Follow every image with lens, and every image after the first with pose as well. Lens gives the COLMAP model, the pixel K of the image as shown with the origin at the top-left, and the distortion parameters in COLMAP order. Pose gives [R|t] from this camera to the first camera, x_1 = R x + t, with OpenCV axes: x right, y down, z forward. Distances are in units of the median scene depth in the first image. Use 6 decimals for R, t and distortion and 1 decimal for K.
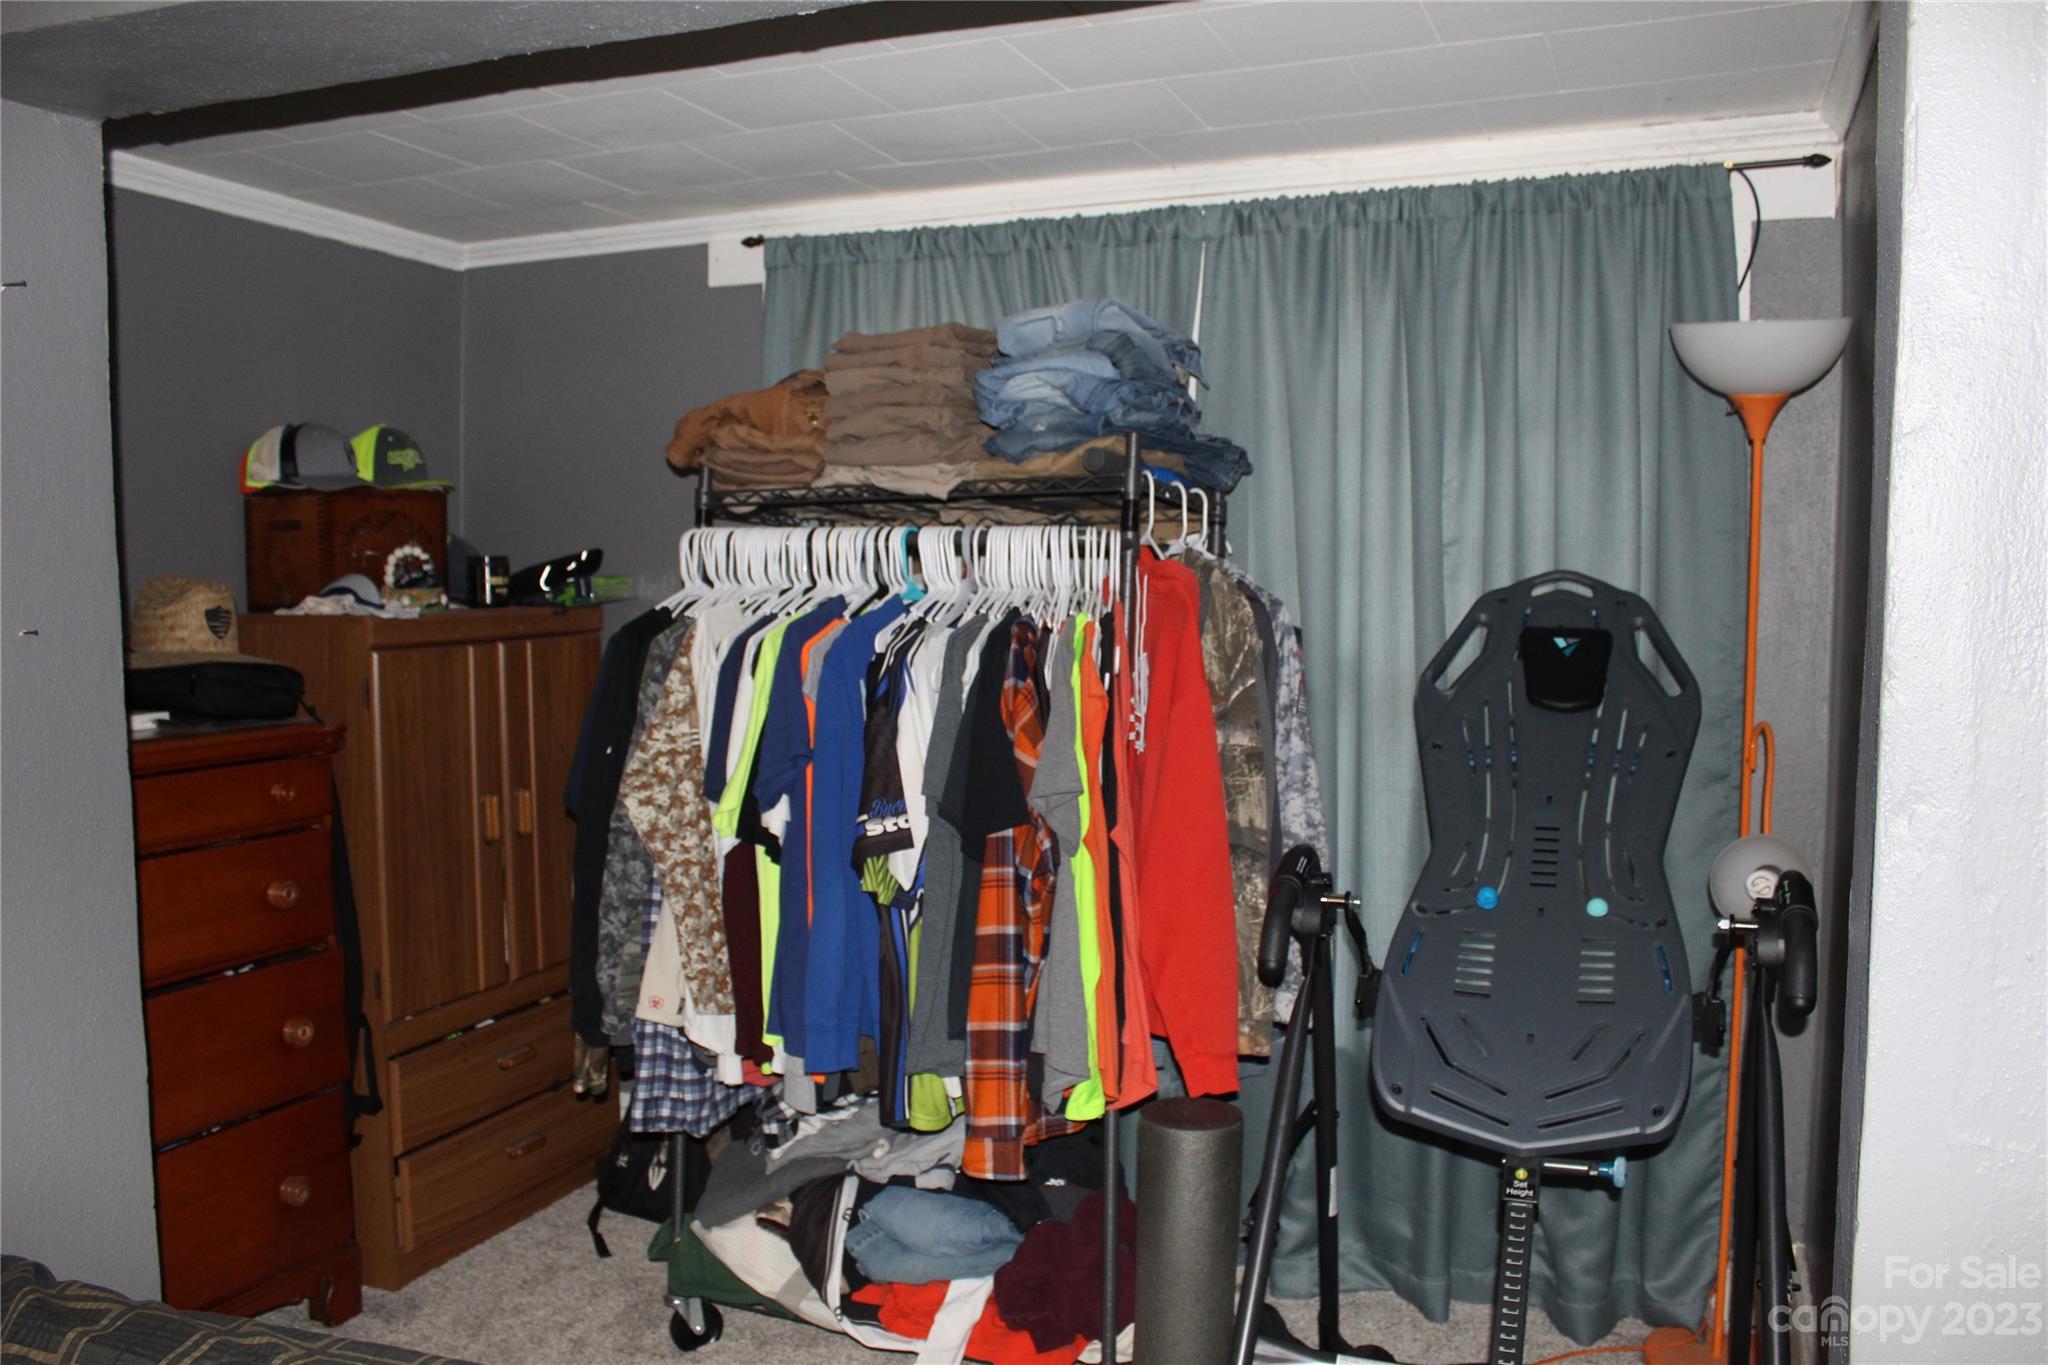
lens RADIAL K [[1690.2, 0, 1036.1], [0, 1690.2, 690.5], [0, 0, 1]] dist [-0.177823, 0.170449]
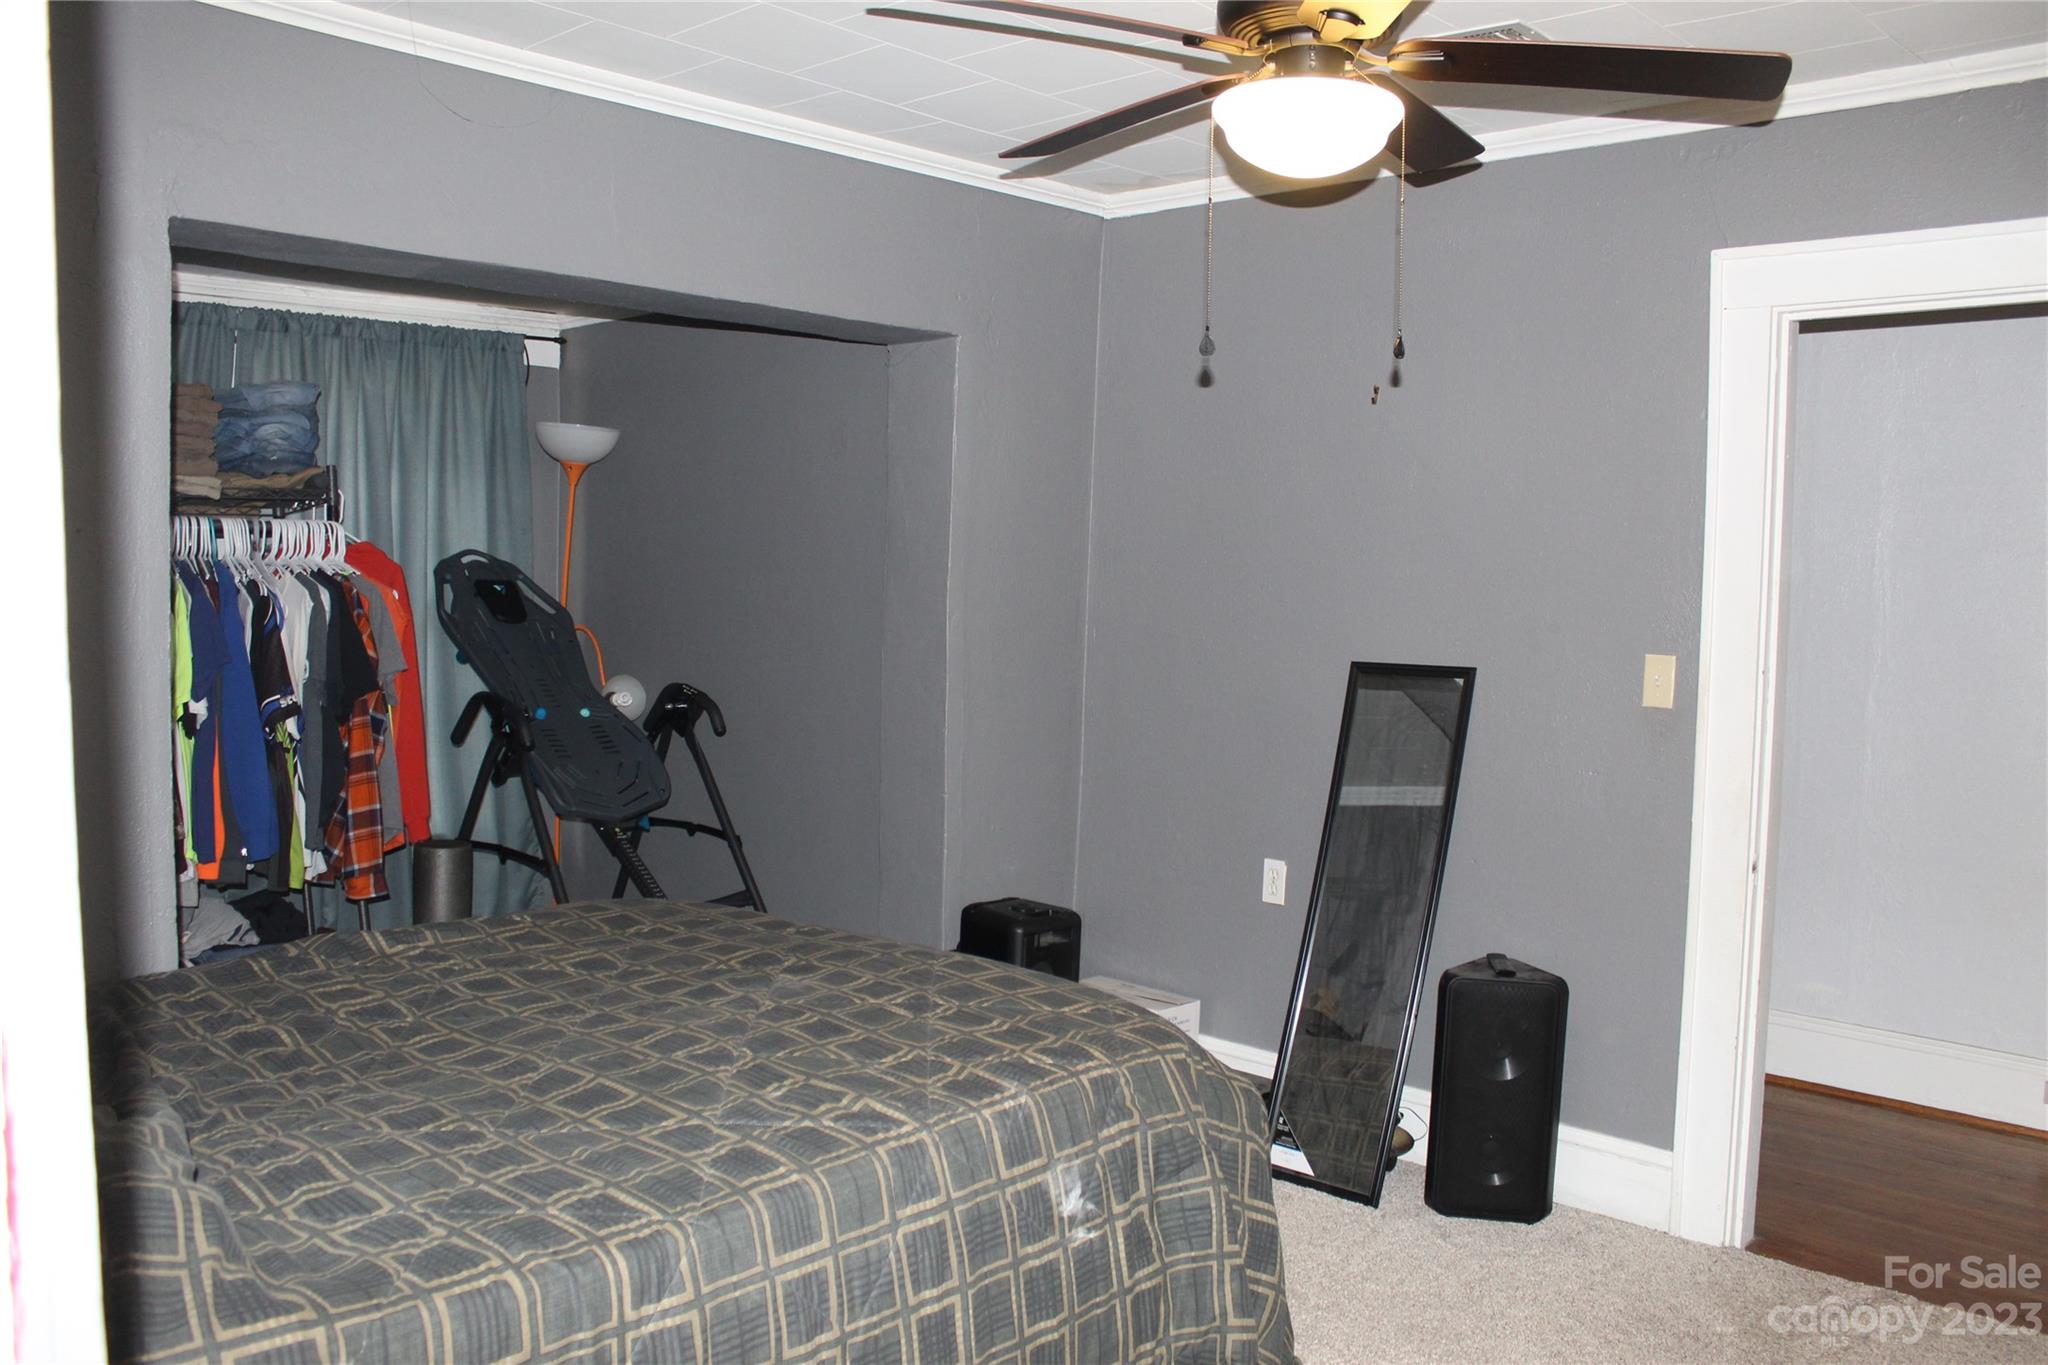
lens RADIAL K [[1698.2, 0, 1024.0], [0, 1698.2, 682.5], [0, 0, 1]] dist [-0.164959, 0.161720]
pose [[0.357304, -0.058579, 0.932149, -1.230648], [0.048225, 0.997857, 0.044223, 0.023248], [-0.932742, 0.029152, 0.359363, -0.233959]]
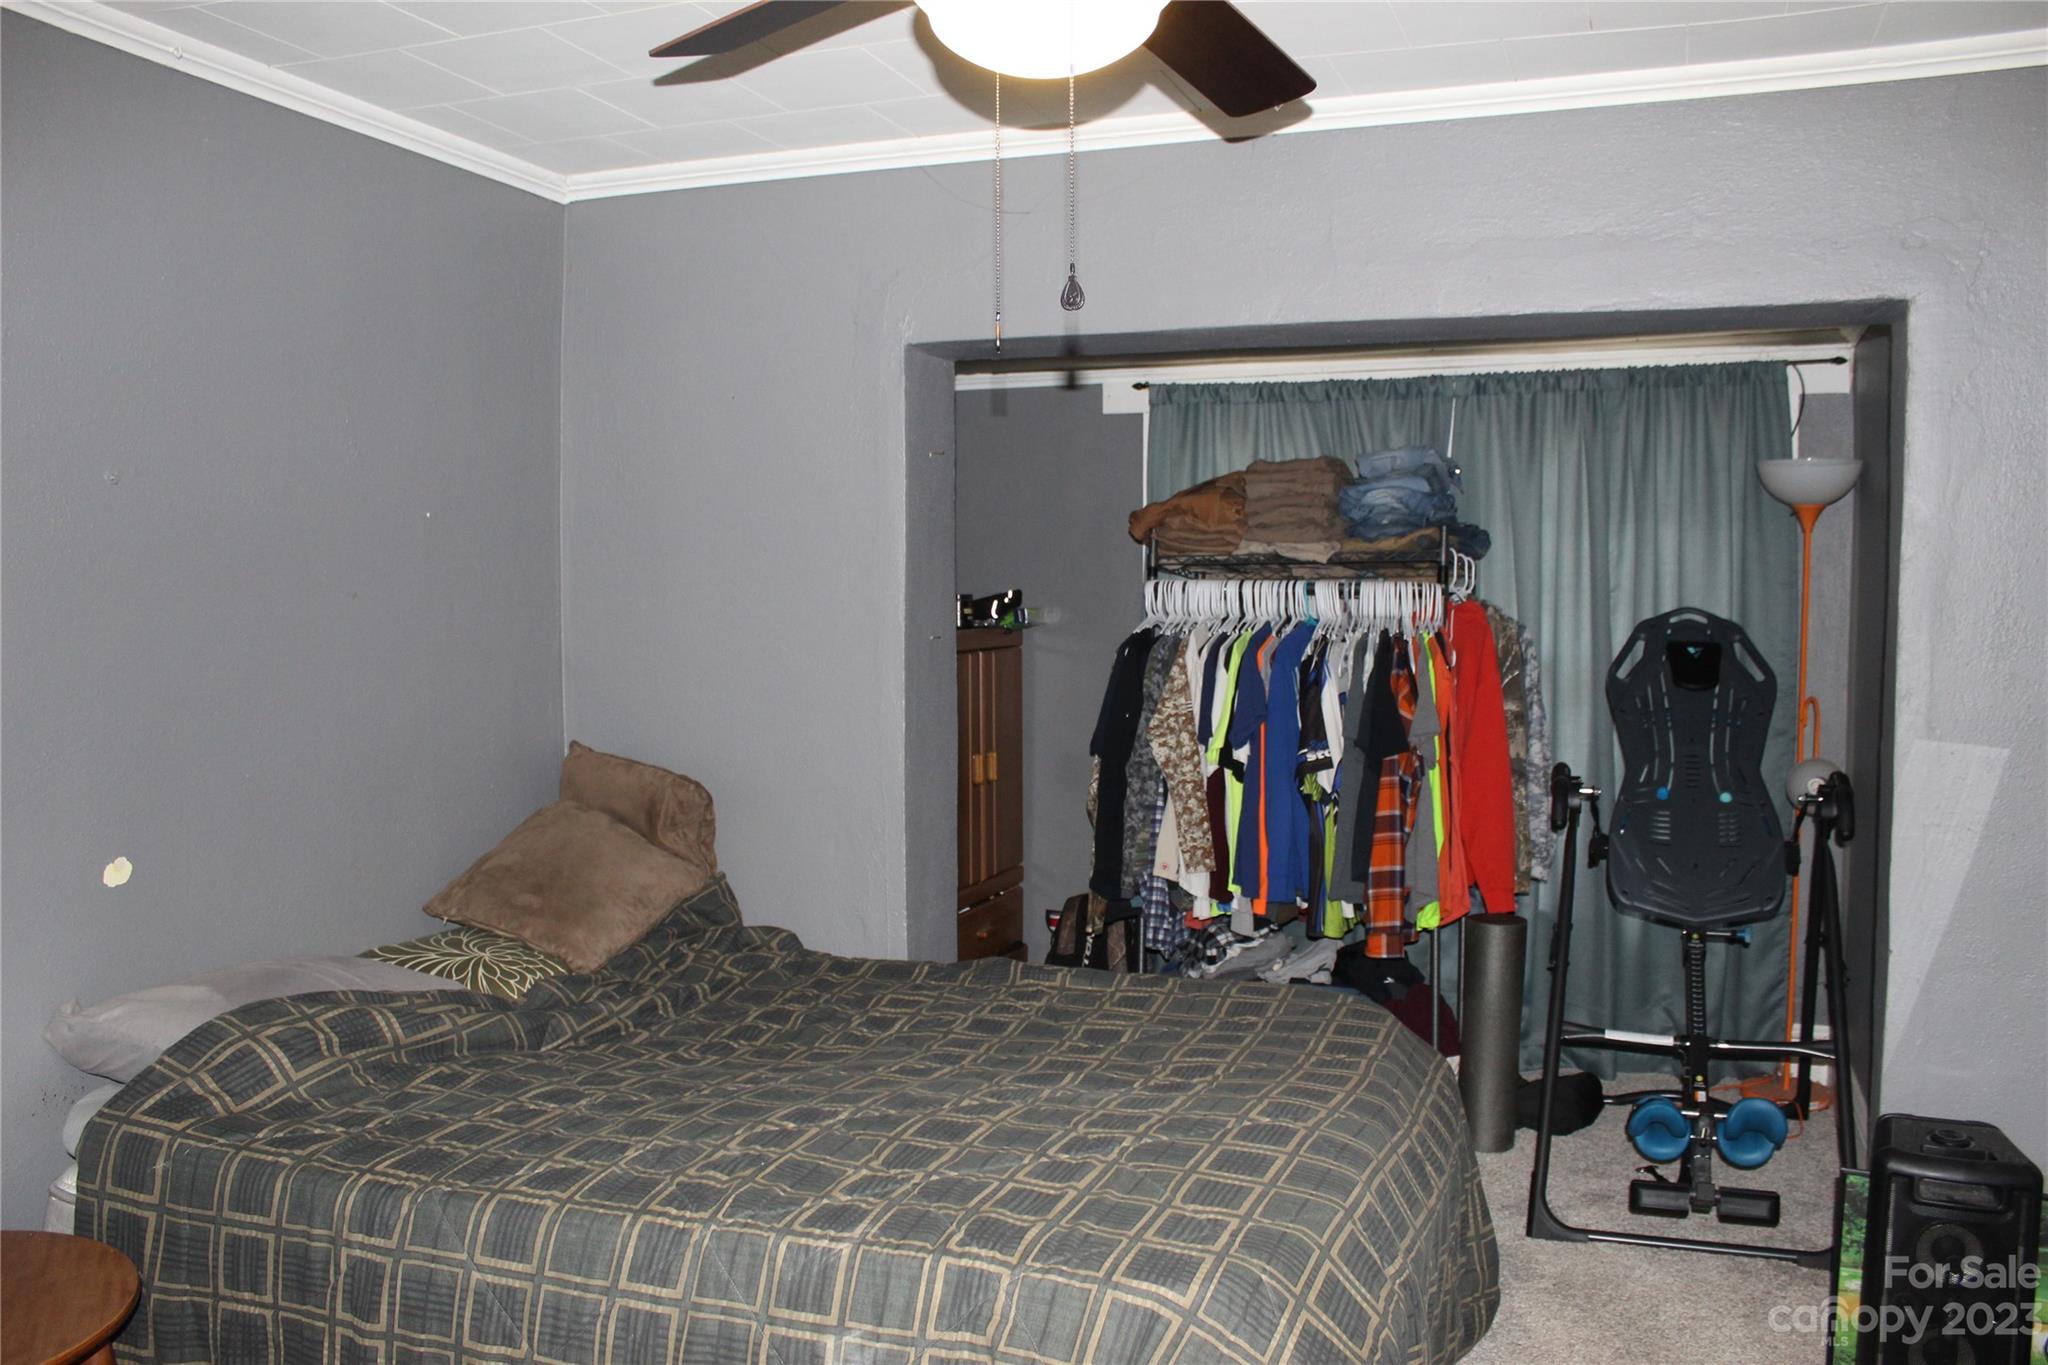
lens RADIAL K [[1690.2, 0, 1036.1], [0, 1690.2, 690.5], [0, 0, 1]] dist [-0.177823, 0.170449]
pose [[0.999897, -0.000143, 0.014354, -0.368813], [0.000396, 0.999844, -0.017641, 0.040746], [-0.014349, 0.017644, 0.999741, -0.655409]]
